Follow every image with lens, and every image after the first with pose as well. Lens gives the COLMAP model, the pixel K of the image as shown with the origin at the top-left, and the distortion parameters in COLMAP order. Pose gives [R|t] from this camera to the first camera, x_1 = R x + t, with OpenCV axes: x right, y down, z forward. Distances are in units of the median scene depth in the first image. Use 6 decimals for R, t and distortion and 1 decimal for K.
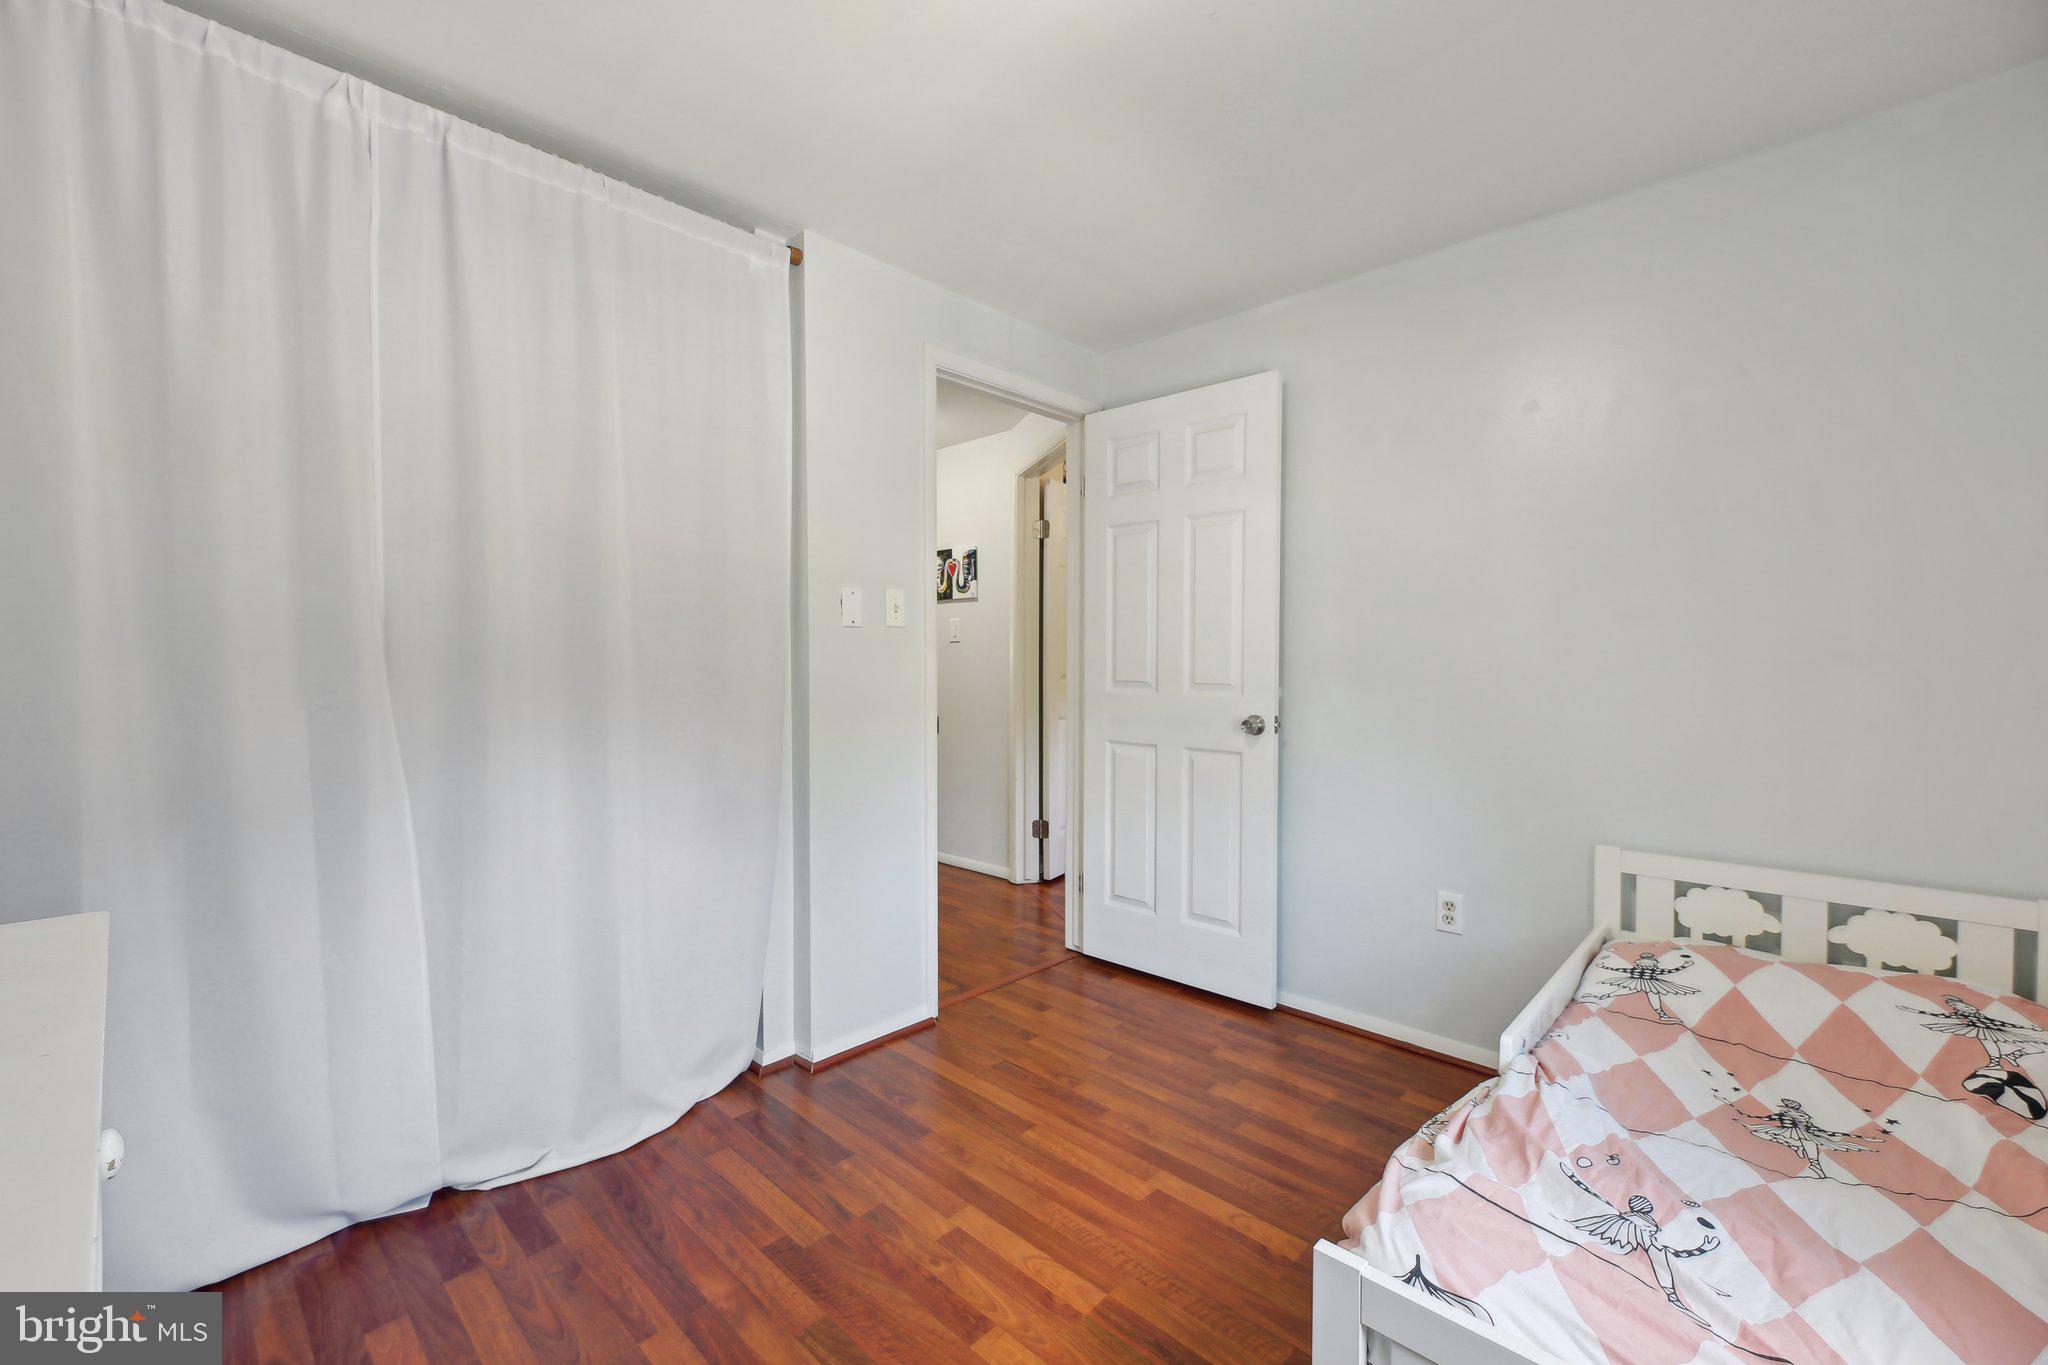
lens RADIAL K [[839.9, 0, 1025.1], [0, 839.9, 677.0], [0, 0, 1]] dist [0.016208, 0.000040]
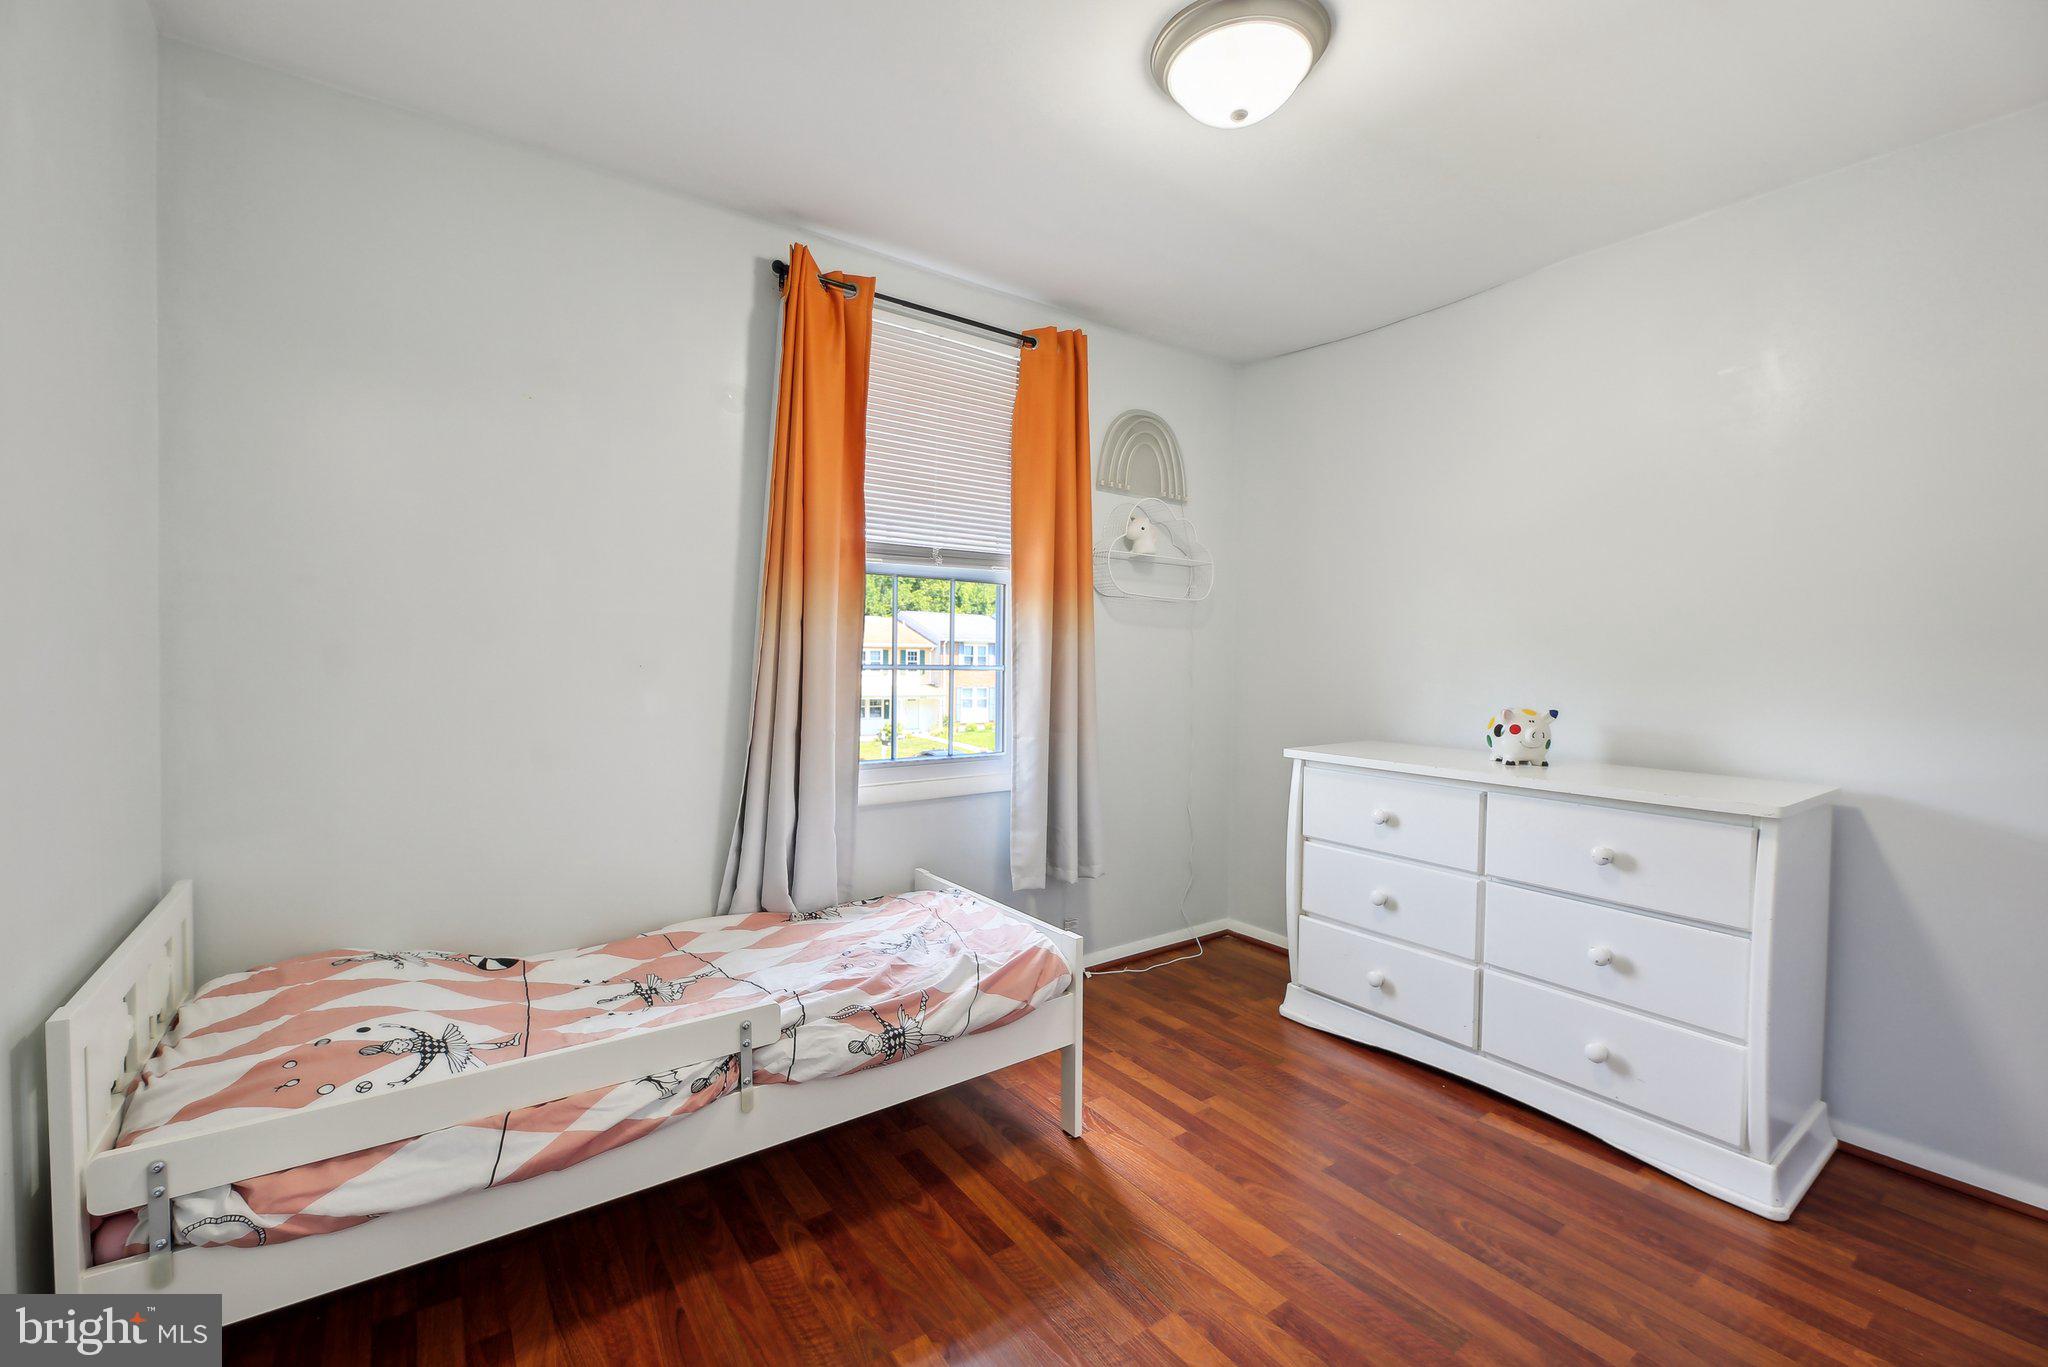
lens RADIAL K [[839.9, 0, 1023.2], [0, 839.9, 678.4], [0, 0, 1]] dist [0.016208, 0.000040]
pose [[-0.983991, -0.021493, 0.176917, 0.085101], [-0.013308, 0.998791, 0.047324, -0.033195], [-0.177720, 0.044212, -0.983087, 1.957943]]
